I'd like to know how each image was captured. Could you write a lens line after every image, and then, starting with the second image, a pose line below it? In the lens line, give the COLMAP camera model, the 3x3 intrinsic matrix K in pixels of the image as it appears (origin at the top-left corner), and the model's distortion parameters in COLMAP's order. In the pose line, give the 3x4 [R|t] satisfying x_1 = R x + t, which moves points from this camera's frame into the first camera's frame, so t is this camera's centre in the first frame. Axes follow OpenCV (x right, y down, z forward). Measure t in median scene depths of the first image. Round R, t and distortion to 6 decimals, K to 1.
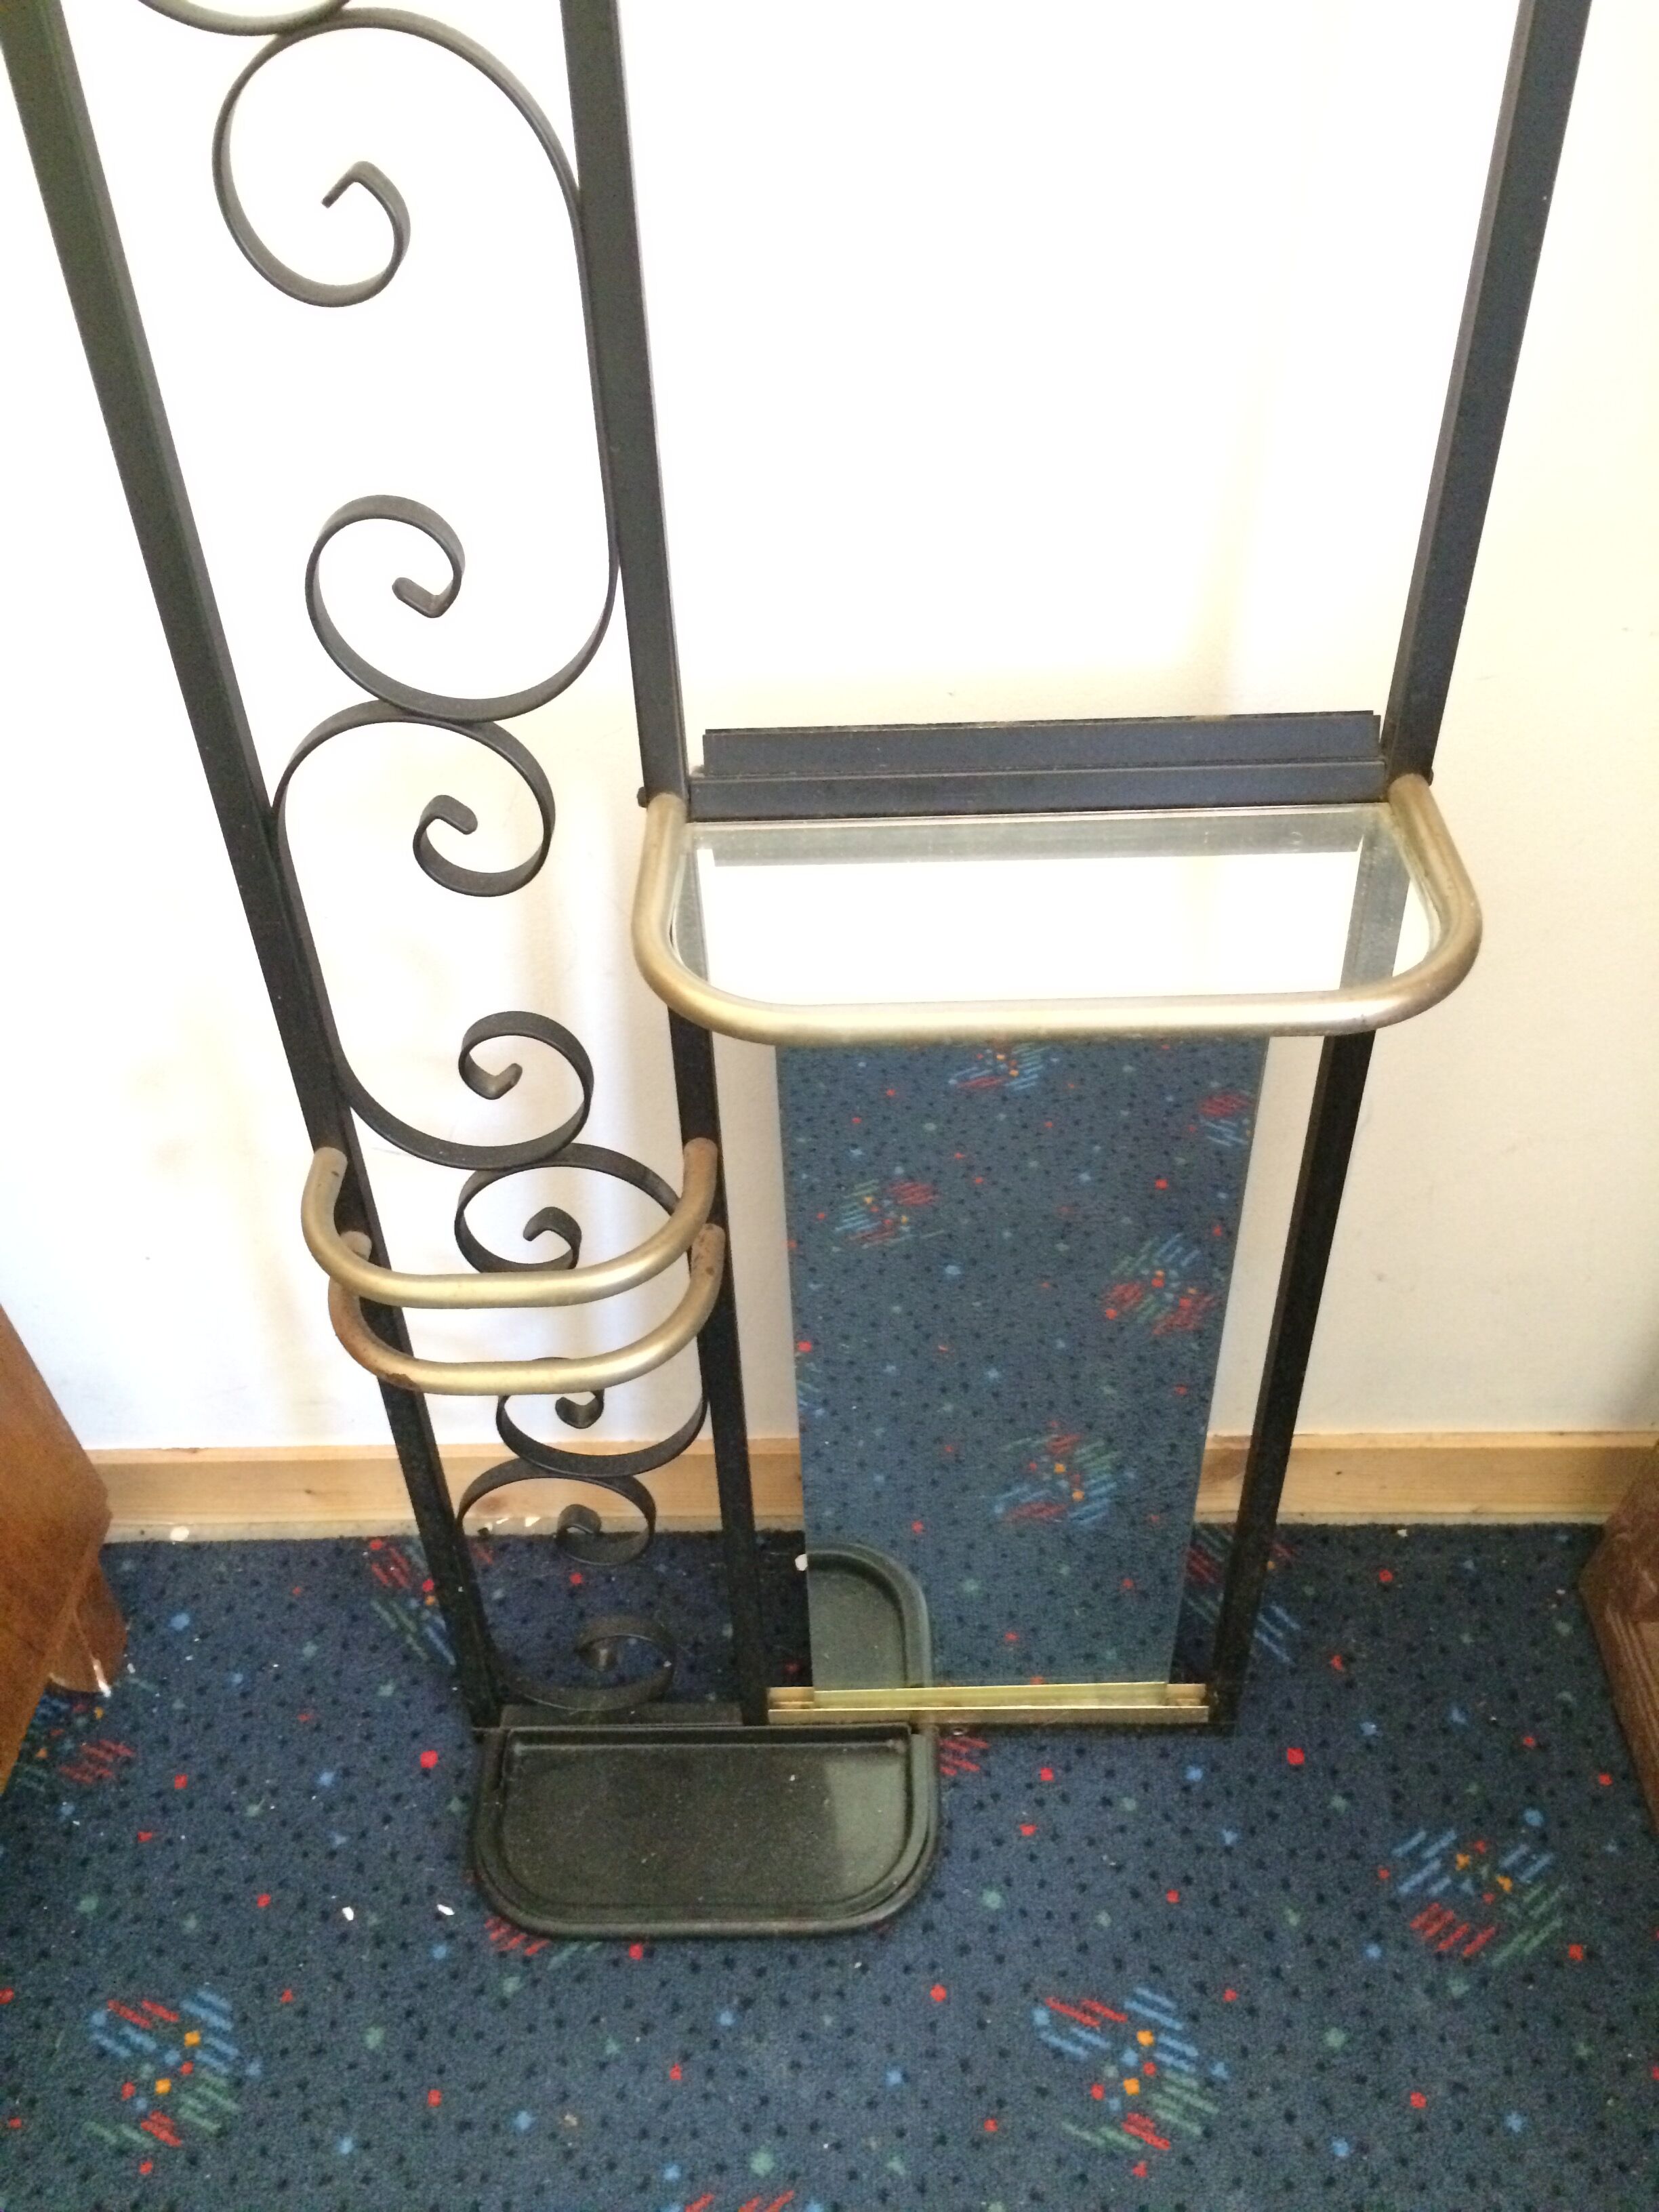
lens RADIAL K [[1902.3, 0, 831.2], [0, 1902.3, 1090.6], [0, 0, 1]] dist [0.065477, -0.107830]
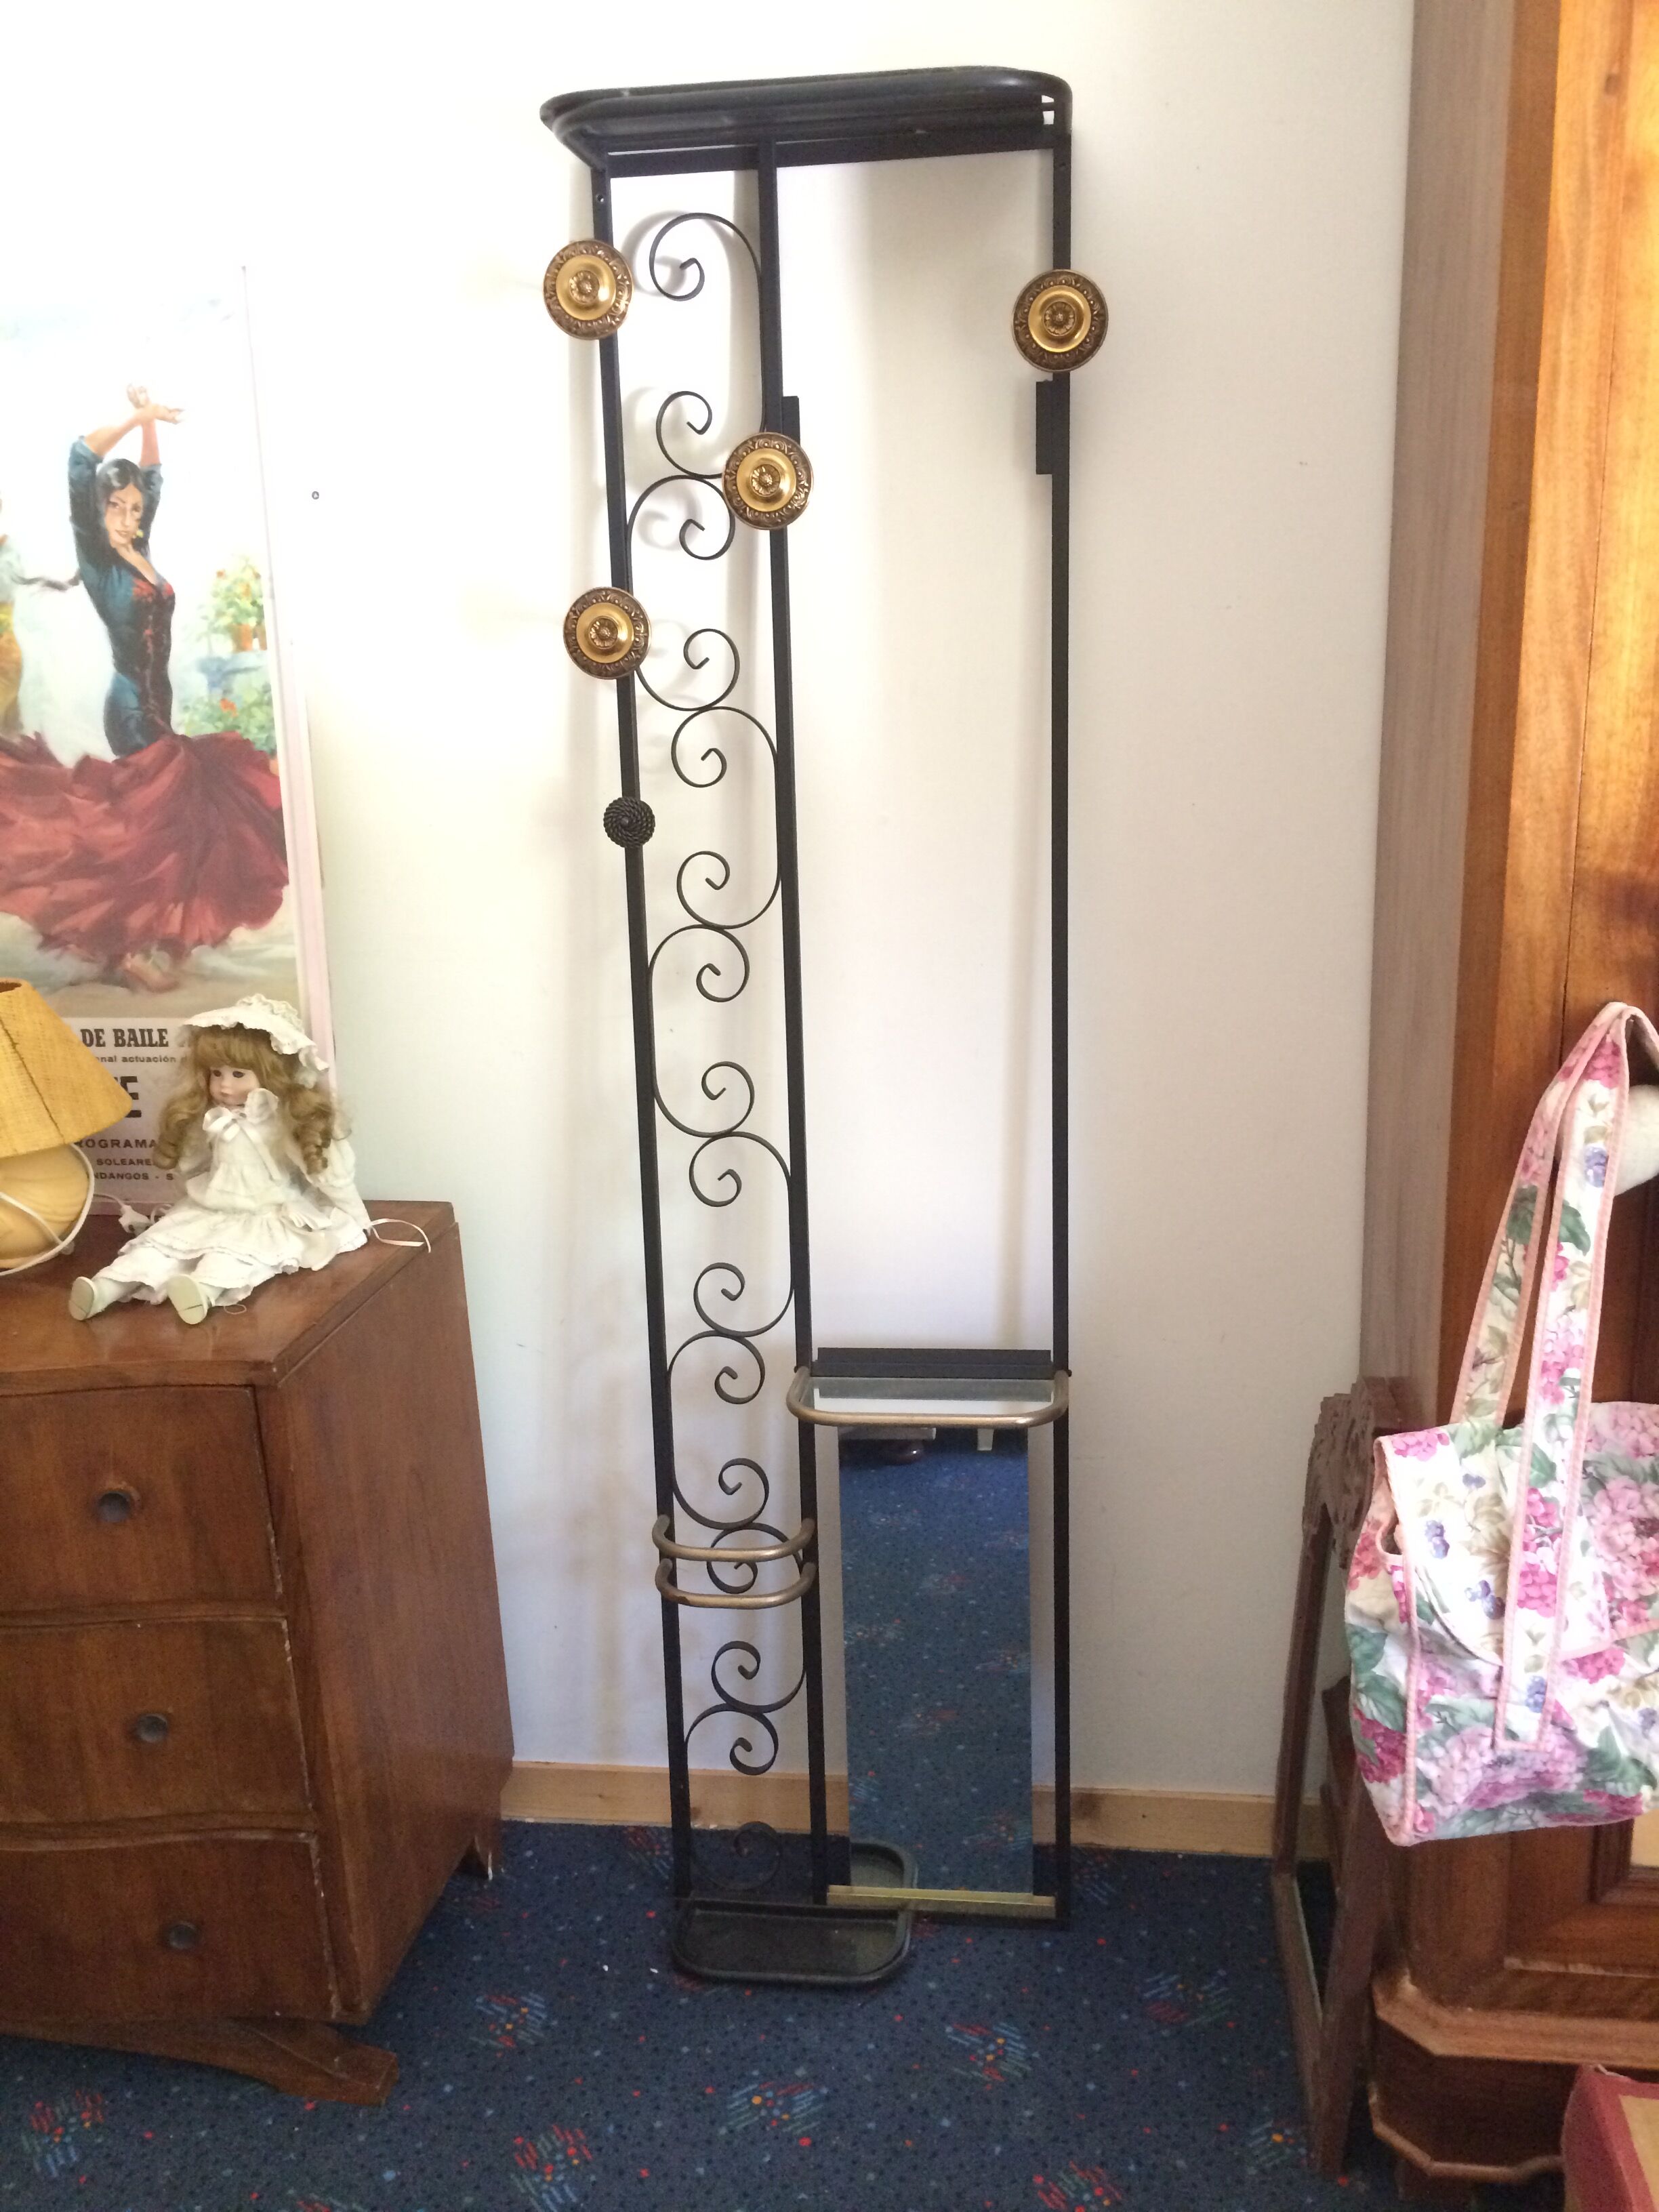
lens RADIAL K [[1902.3, 0, 835.1], [0, 1902.3, 1101.1], [0, 0, 1]] dist [0.065477, -0.107830]
pose [[0.992586, 0.025497, -0.118836, 0.190244], [-0.079151, 0.877600, -0.472815, 0.550789], [0.092235, 0.478715, 0.873112, -1.104766]]
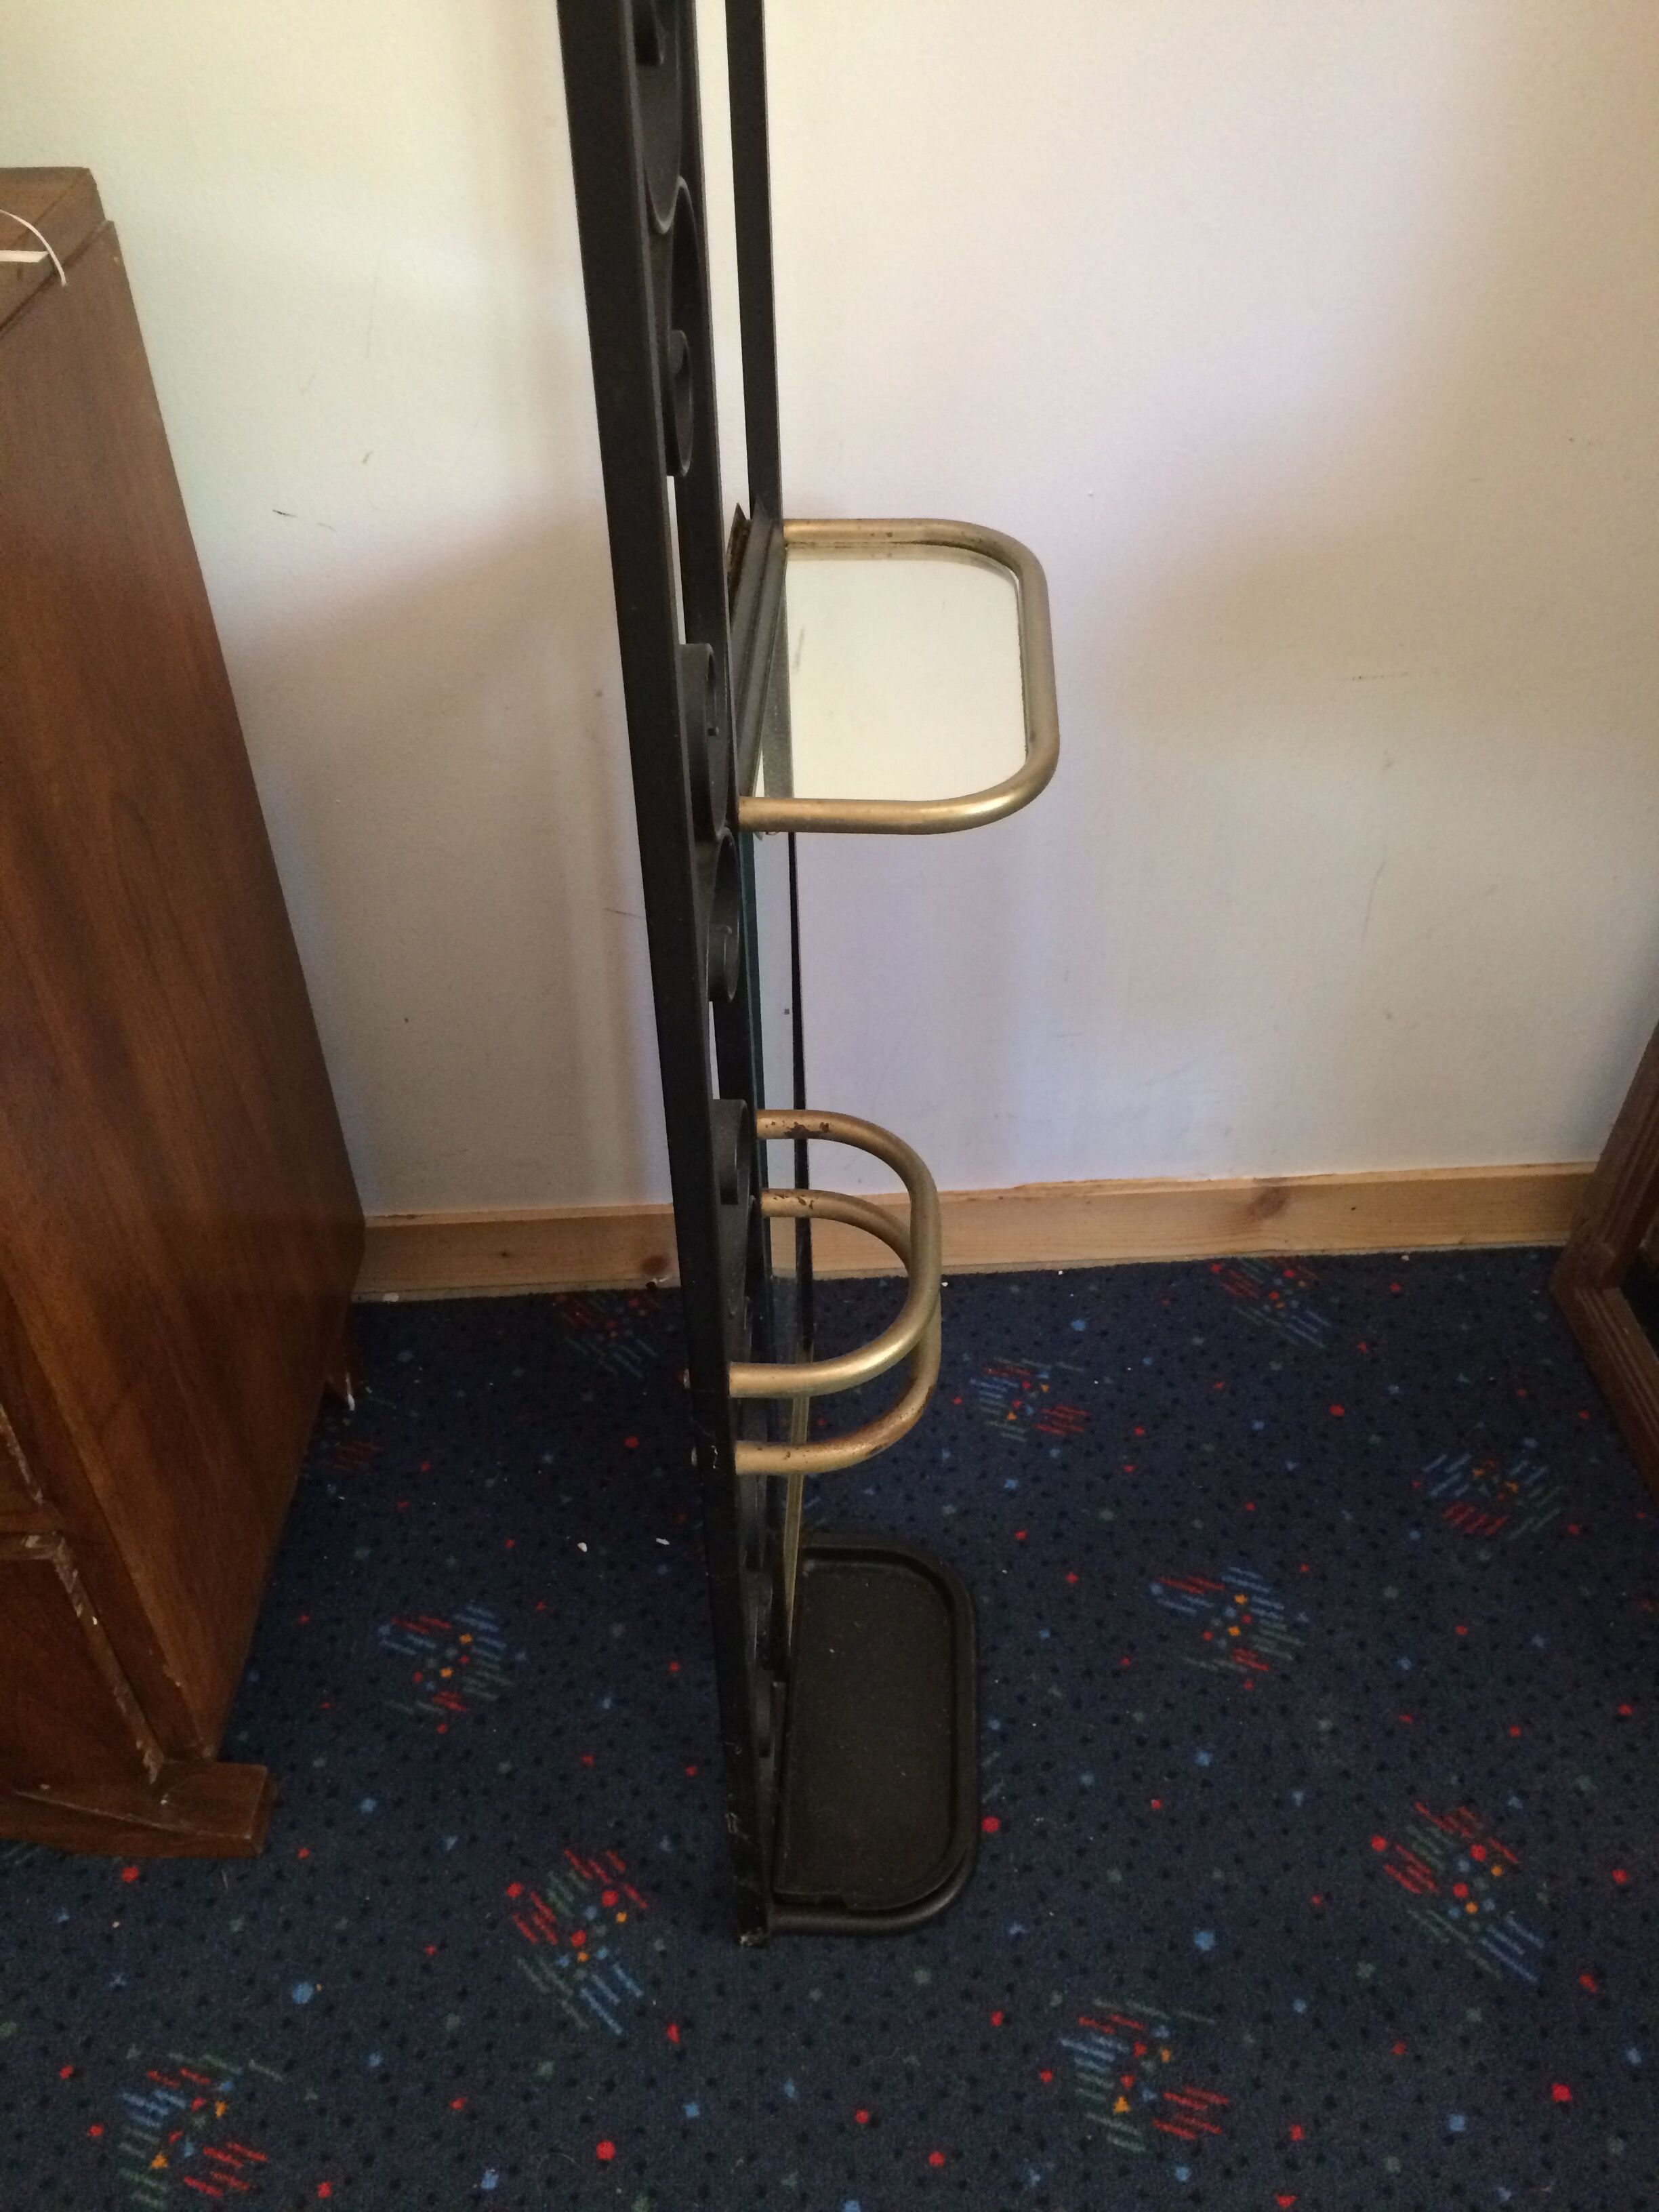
lens RADIAL K [[1902.3, 0, 831.0], [0, 1902.3, 1103.0], [0, 0, 1]] dist [0.065477, -0.107830]
pose [[0.997827, -0.024097, 0.061321, -0.159189], [0.028835, 0.996567, -0.077603, 0.242328], [-0.059240, 0.079202, 0.995097, -0.230841]]
